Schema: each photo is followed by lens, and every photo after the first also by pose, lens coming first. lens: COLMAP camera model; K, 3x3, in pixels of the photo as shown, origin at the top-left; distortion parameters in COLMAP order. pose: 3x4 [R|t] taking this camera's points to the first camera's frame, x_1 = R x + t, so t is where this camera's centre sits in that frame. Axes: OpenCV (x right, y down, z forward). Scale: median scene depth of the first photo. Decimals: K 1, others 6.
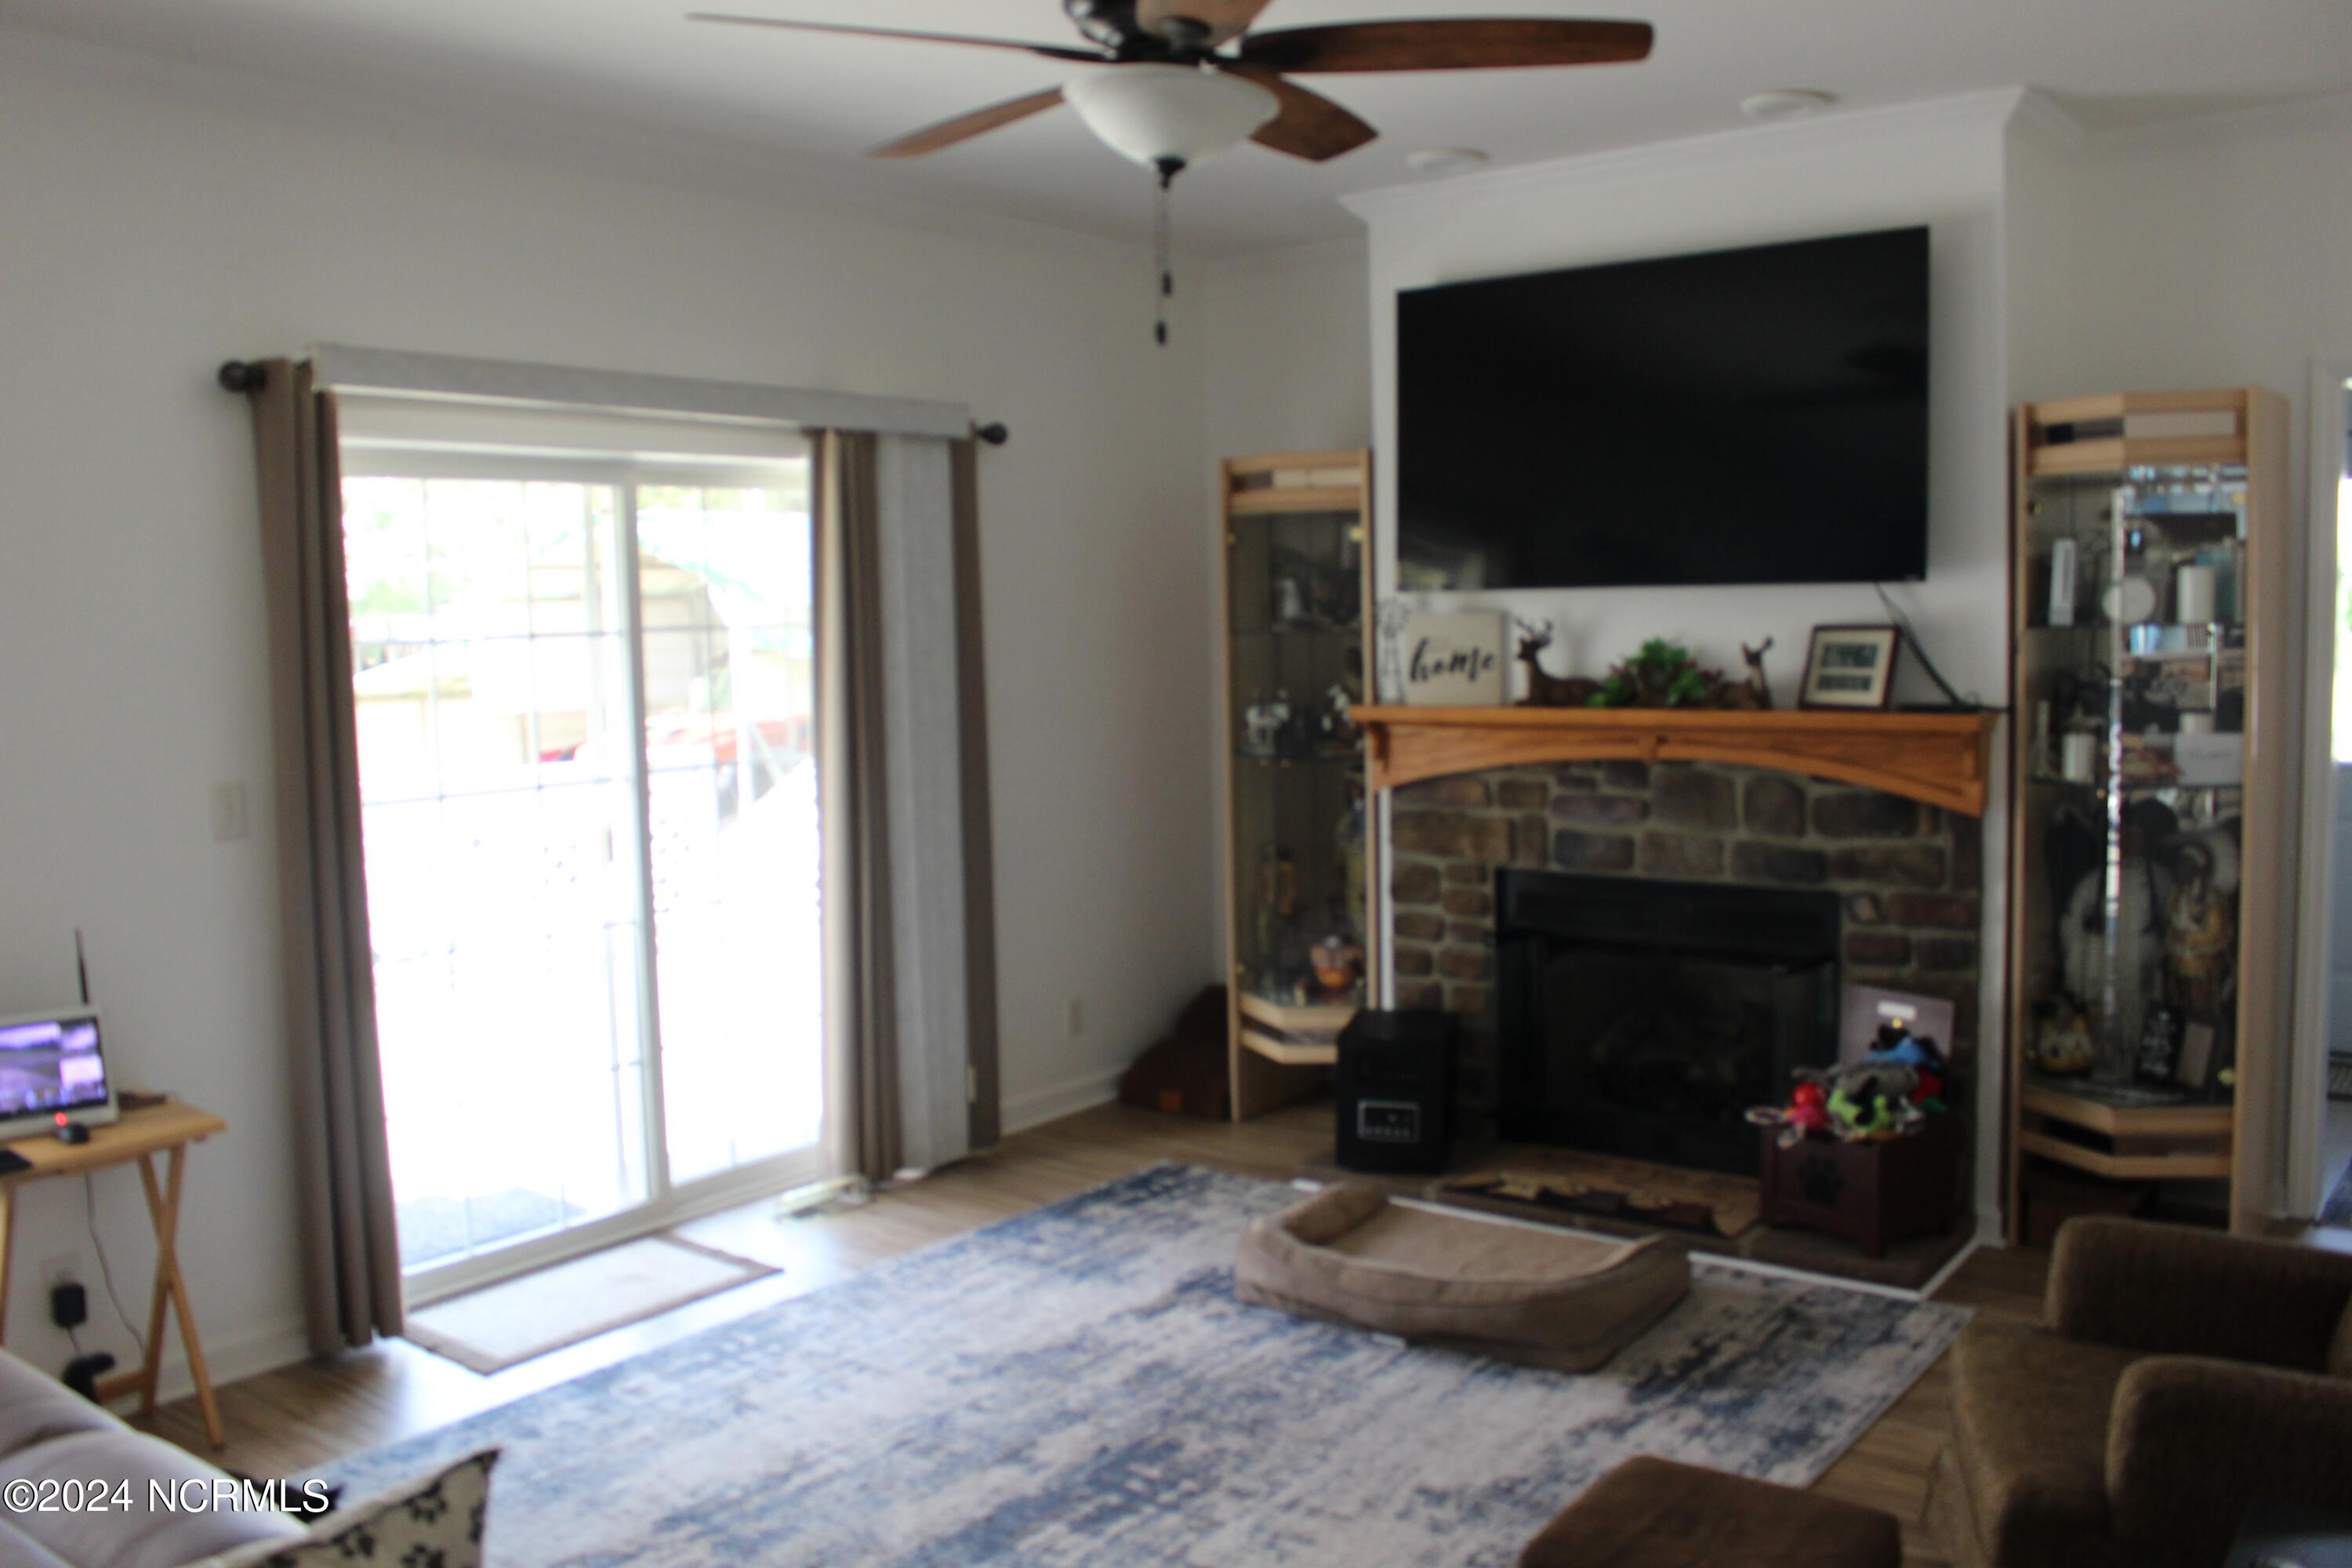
lens RADIAL K [[1897.7, 0, 1176.0], [0, 1897.7, 784.0], [0, 0, 1]] dist [-0.166906, 0.147522]
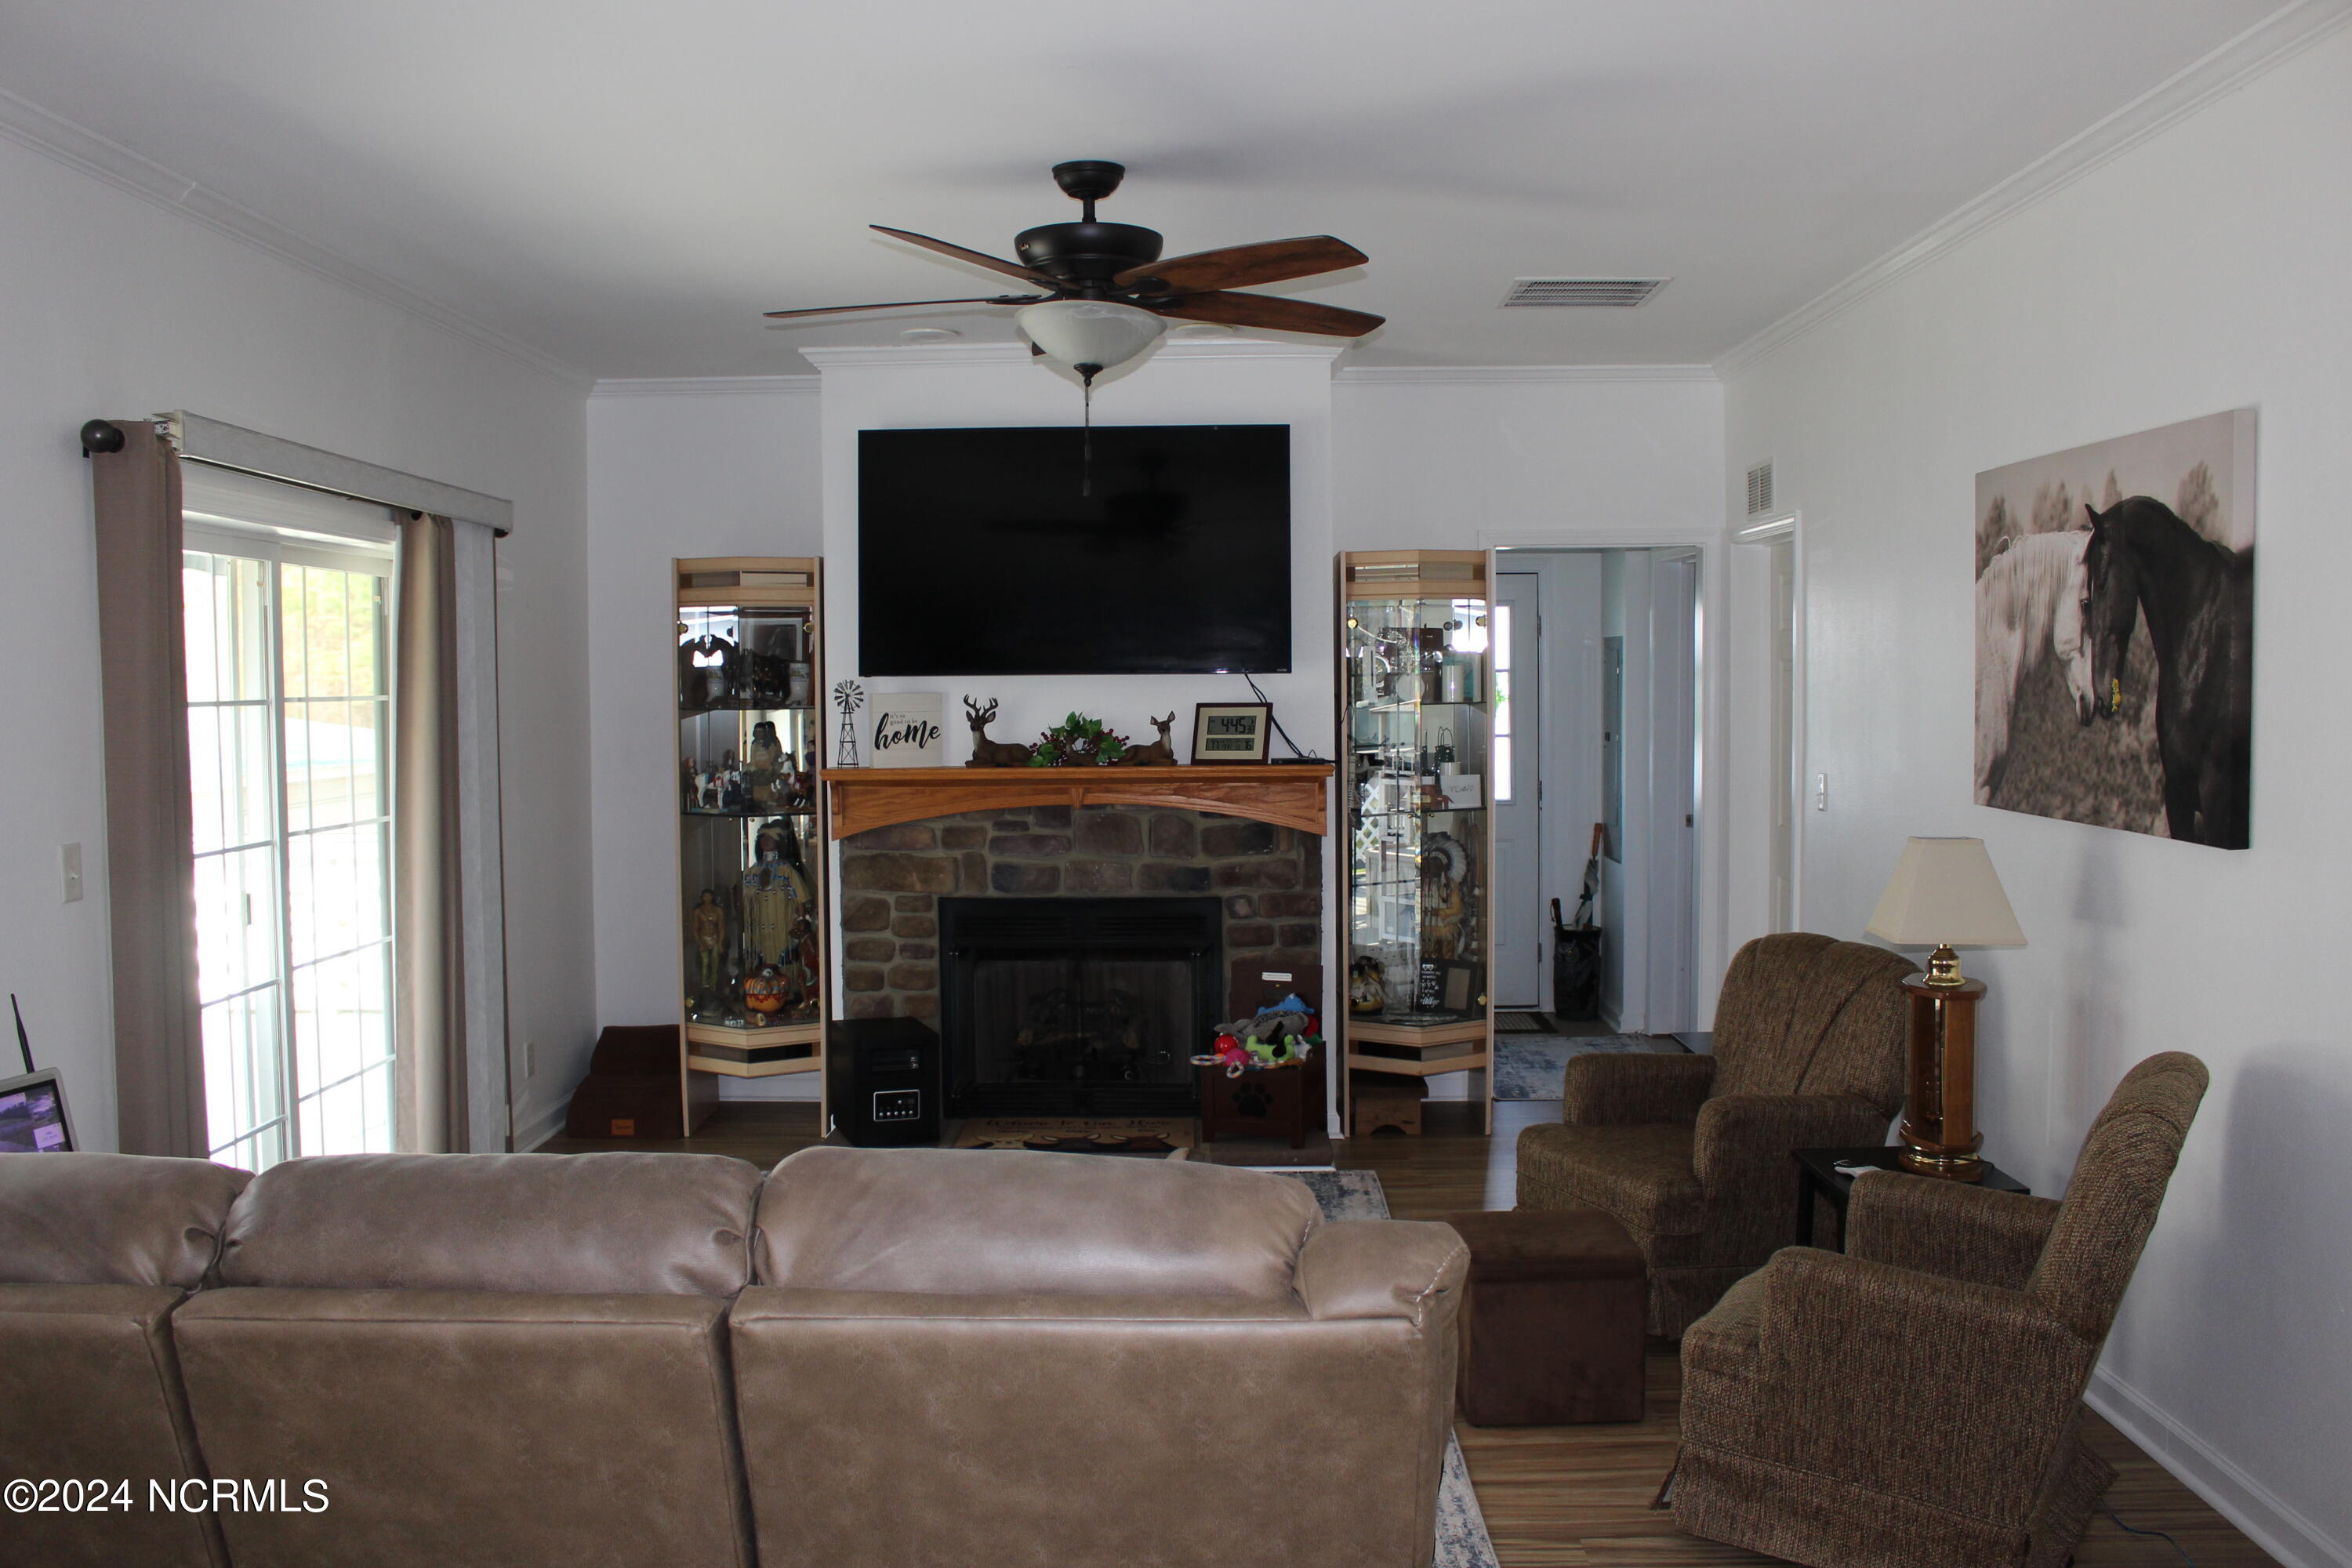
lens RADIAL K [[1897.7, 0, 1176.0], [0, 1897.7, 784.0], [0, 0, 1]] dist [-0.166906, 0.147522]
pose [[0.807092, -0.015688, 0.590217, -0.474027], [0.042246, 0.998619, -0.031226, 0.016423], [-0.588913, 0.050137, 0.806640, -0.110346]]
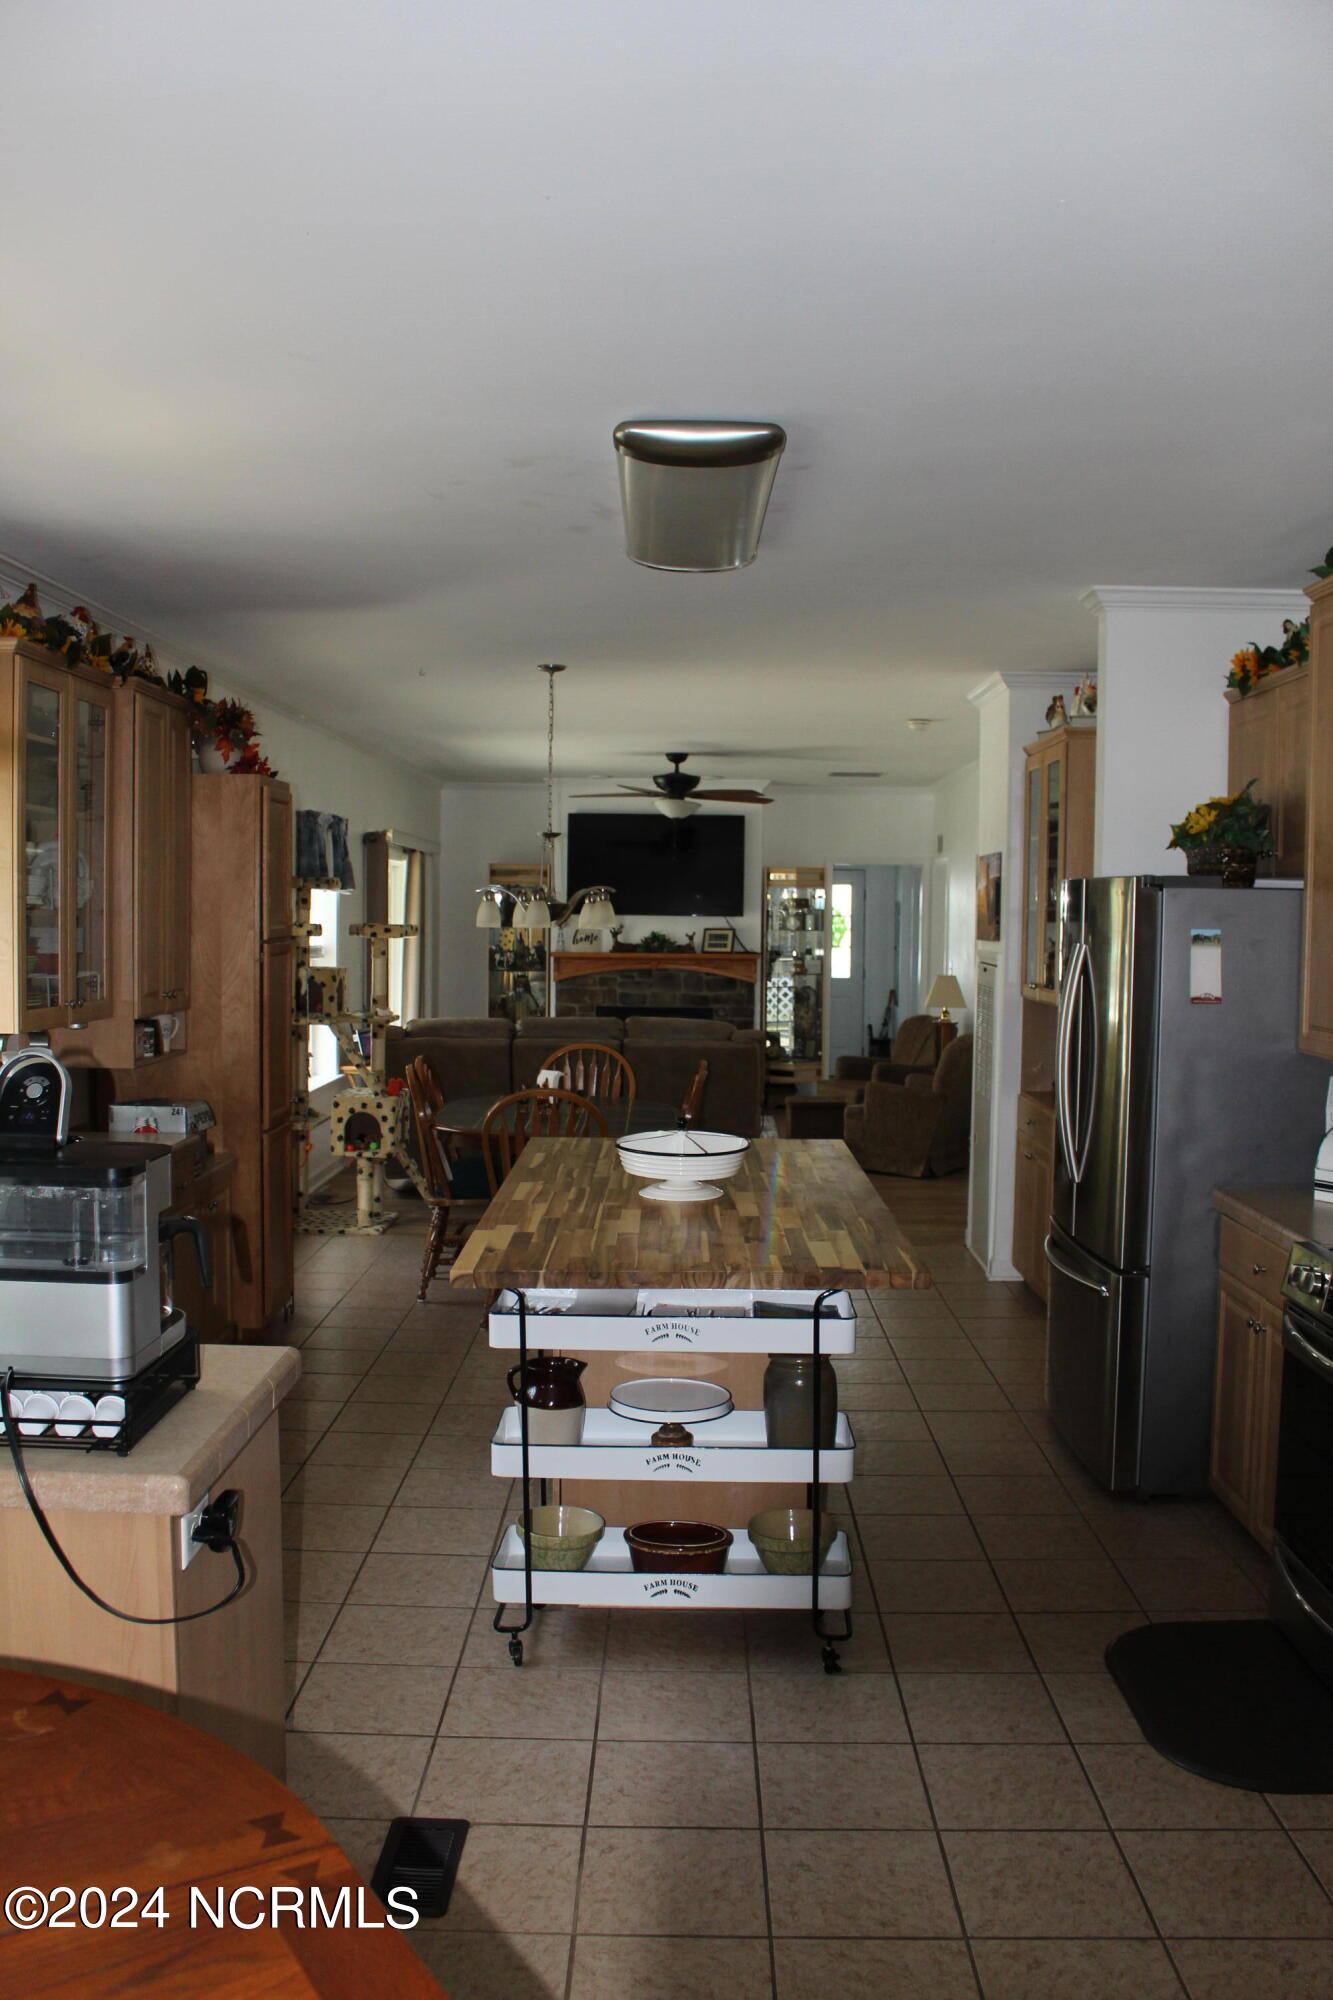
lens RADIAL K [[1613.7, 0, 666.5], [0, 1613.7, 1000.0], [0, 0, 1]] dist [-0.166906, 0.147522]
pose [[0.806463, -0.000258, 0.591284, -1.361785], [0.022474, 0.999291, -0.030216, 0.123658], [-0.590857, 0.037657, 0.805897, -1.231650]]
